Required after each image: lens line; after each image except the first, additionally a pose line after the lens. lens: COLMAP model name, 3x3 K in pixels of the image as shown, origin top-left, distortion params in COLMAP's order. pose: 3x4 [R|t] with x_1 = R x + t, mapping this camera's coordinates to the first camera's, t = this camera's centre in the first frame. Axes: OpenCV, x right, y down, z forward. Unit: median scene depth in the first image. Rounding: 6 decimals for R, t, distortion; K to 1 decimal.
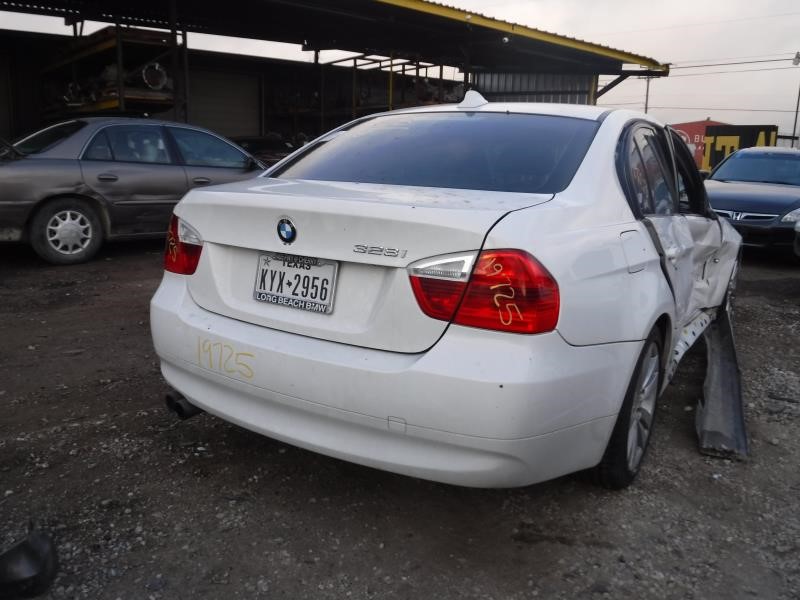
lens RADIAL K [[663.8, 0, 399.6], [0, 663.8, 300.1], [0, 0, 1]] dist [-0.082424, -0.005225]
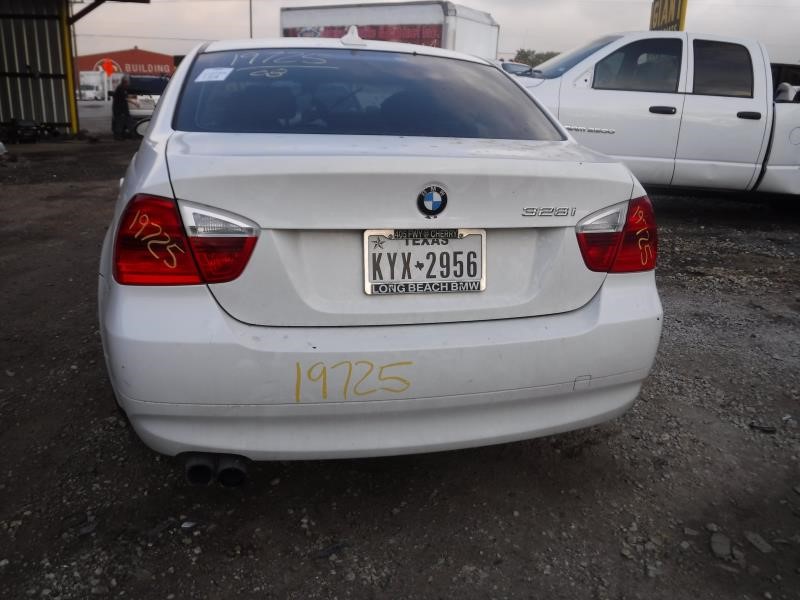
lens RADIAL K [[663.8, 0, 399.7], [0, 663.8, 301.4], [0, 0, 1]] dist [-0.082424, -0.005225]
pose [[0.673585, -0.213884, 0.707486, -0.781745], [0.138965, 0.976792, 0.162993, -0.119872], [-0.725928, -0.011473, 0.687675, 0.464568]]
